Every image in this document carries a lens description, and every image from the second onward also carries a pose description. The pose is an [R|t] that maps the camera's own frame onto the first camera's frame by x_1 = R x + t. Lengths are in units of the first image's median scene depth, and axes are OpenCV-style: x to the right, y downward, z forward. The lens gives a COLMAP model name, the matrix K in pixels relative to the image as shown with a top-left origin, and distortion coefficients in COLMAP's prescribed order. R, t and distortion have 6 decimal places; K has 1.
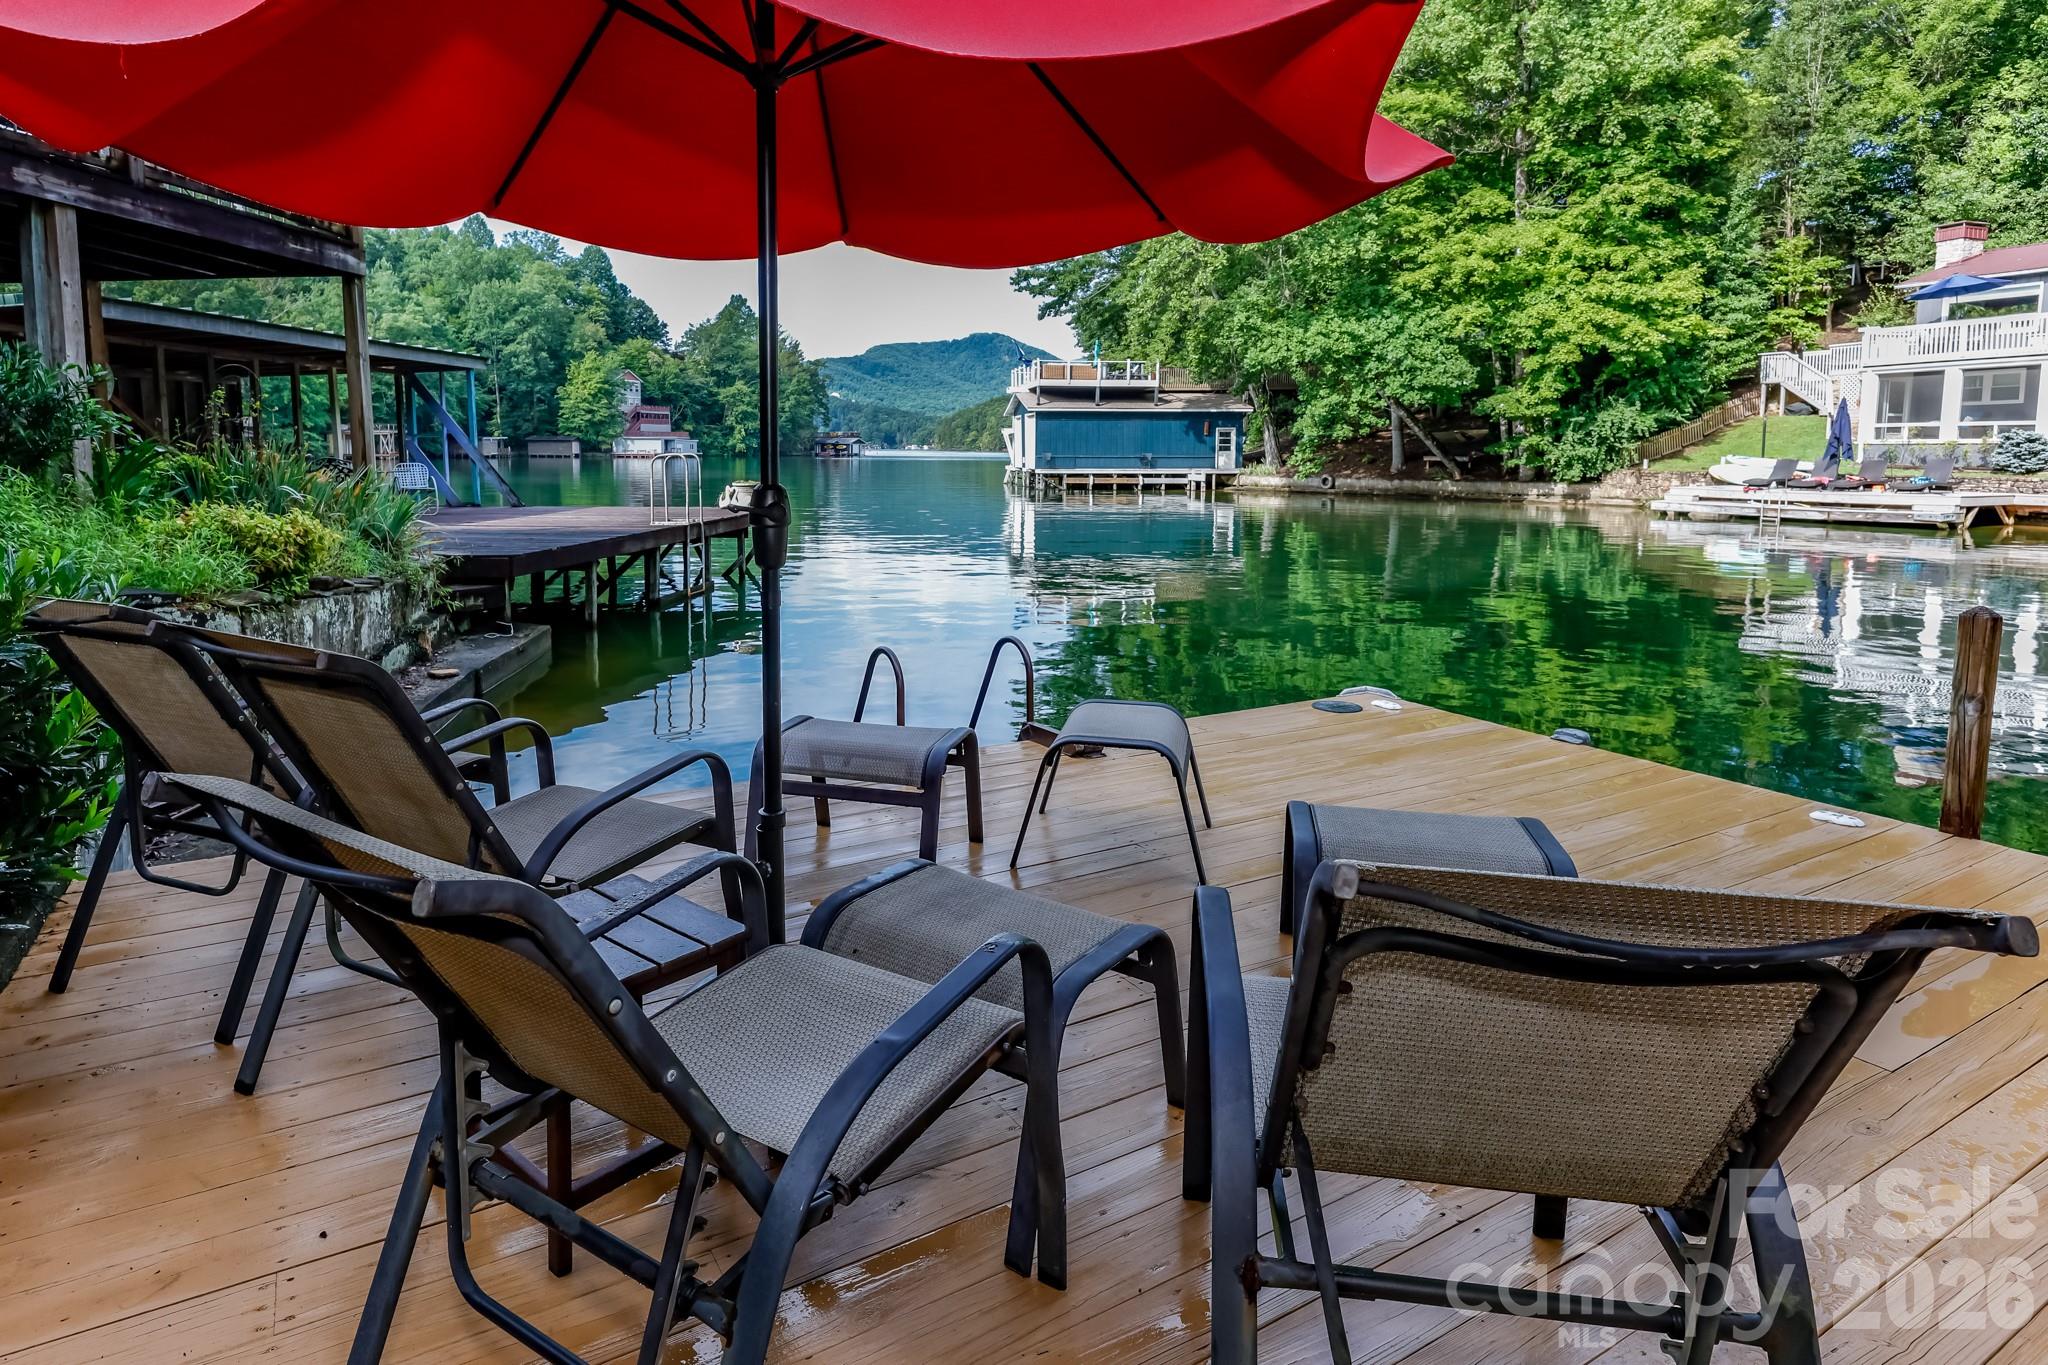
lens RADIAL K [[1016.0, 0, 996.9], [0, 1016.0, 550.8], [0, 0, 1]] dist [0.010555, -0.001462]
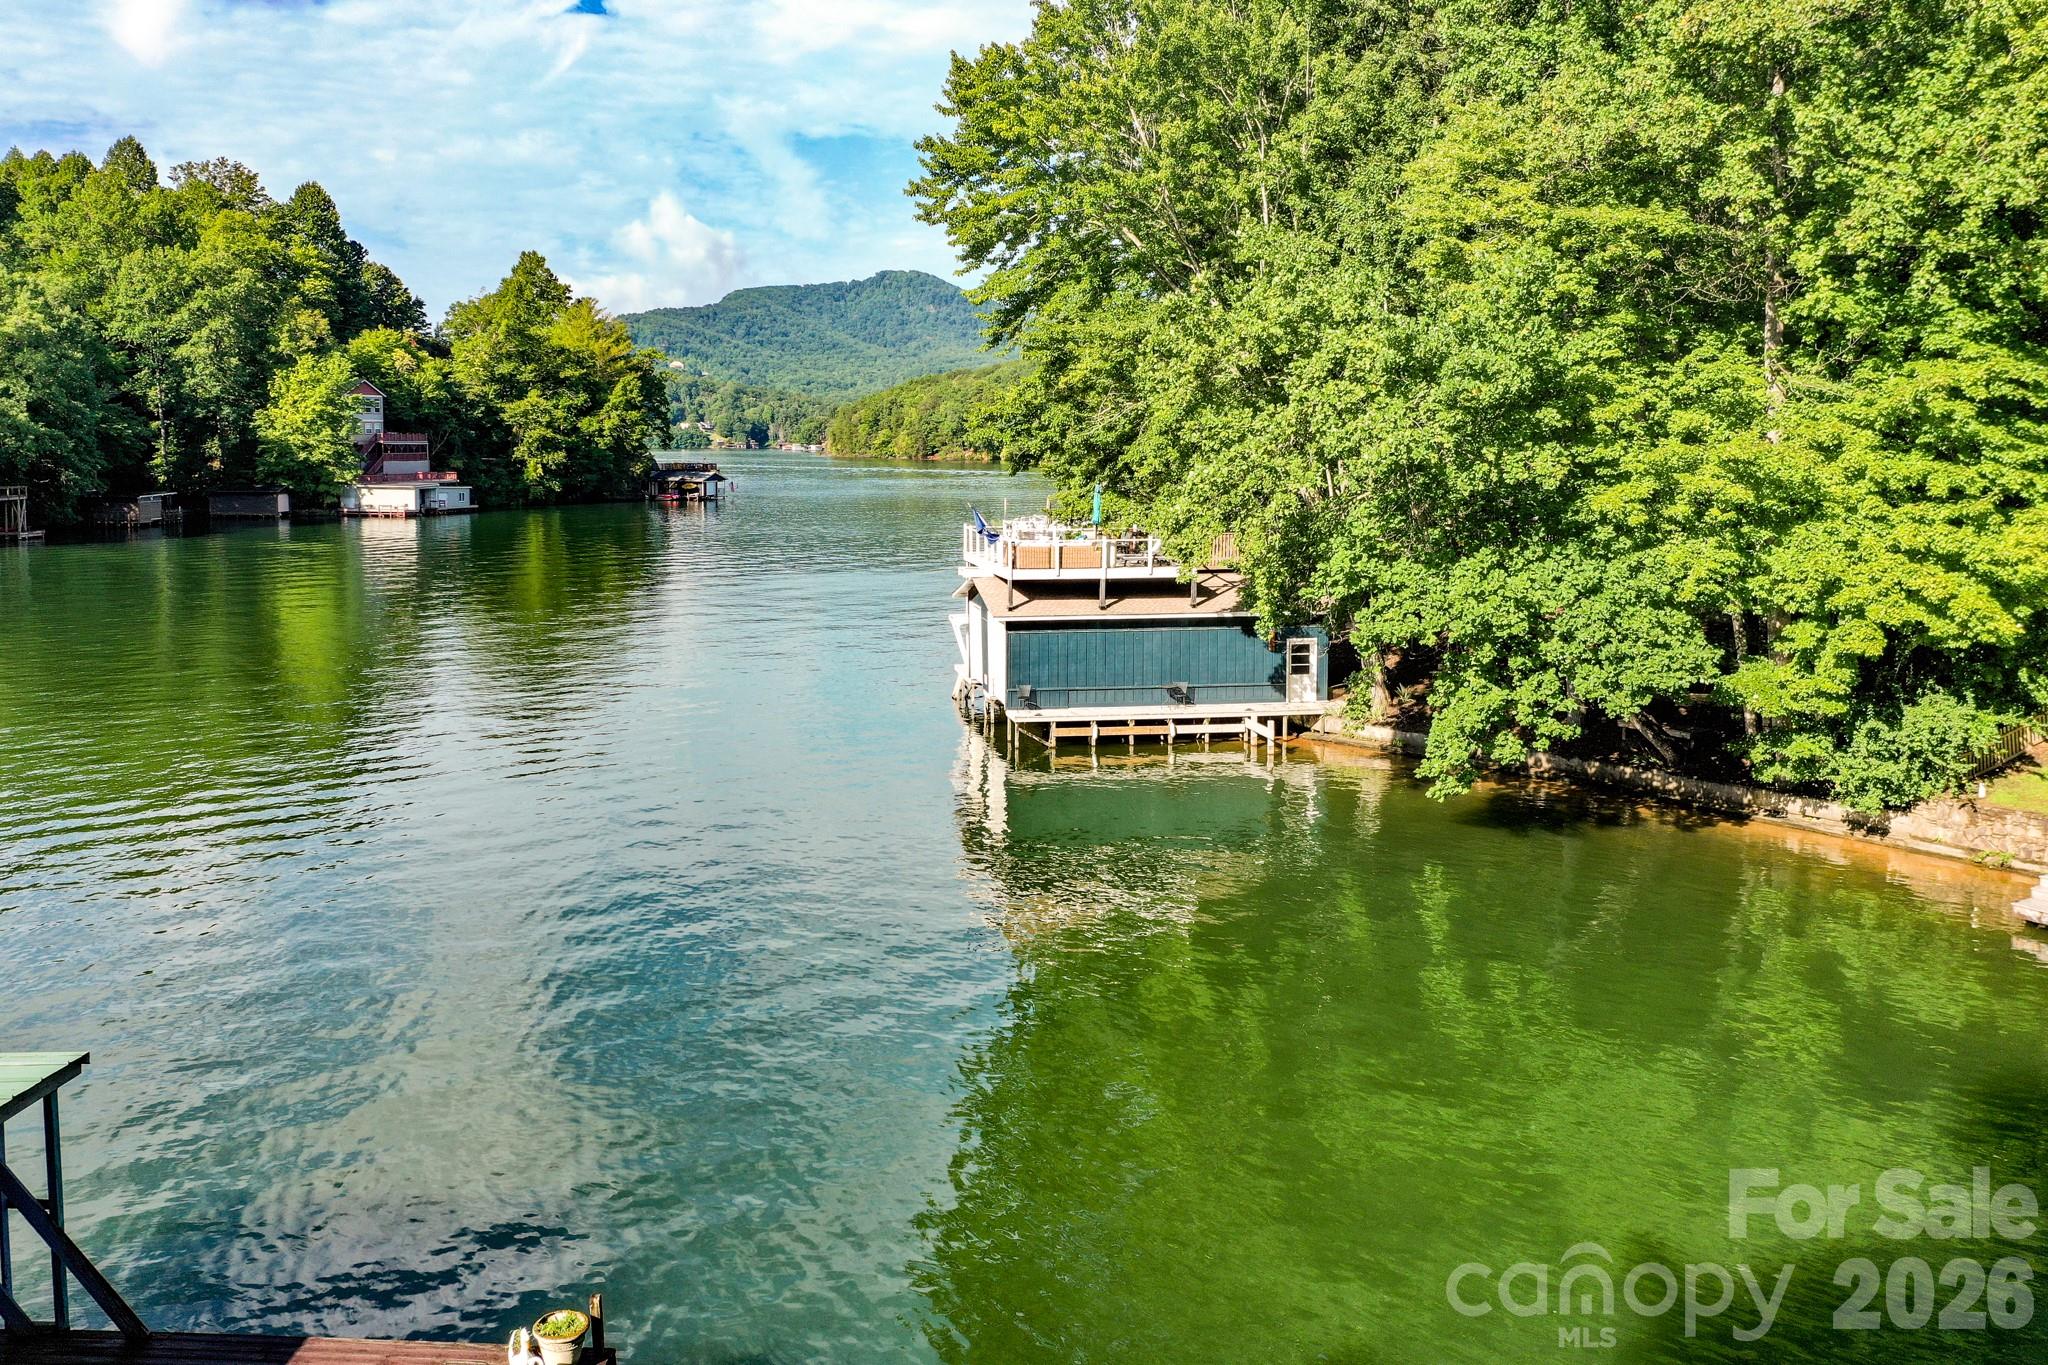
lens RADIAL K [[1504.8, 0, 963.9], [0, 1504.8, 573.5], [0, 0, 1]] dist [0.013313, 0.007114]
pose [[0.999536, -0.005887, 0.029898, -0.020729], [0.006285, 0.999892, -0.013252, -0.194585], [-0.029817, 0.013433, 0.999465, 0.071138]]
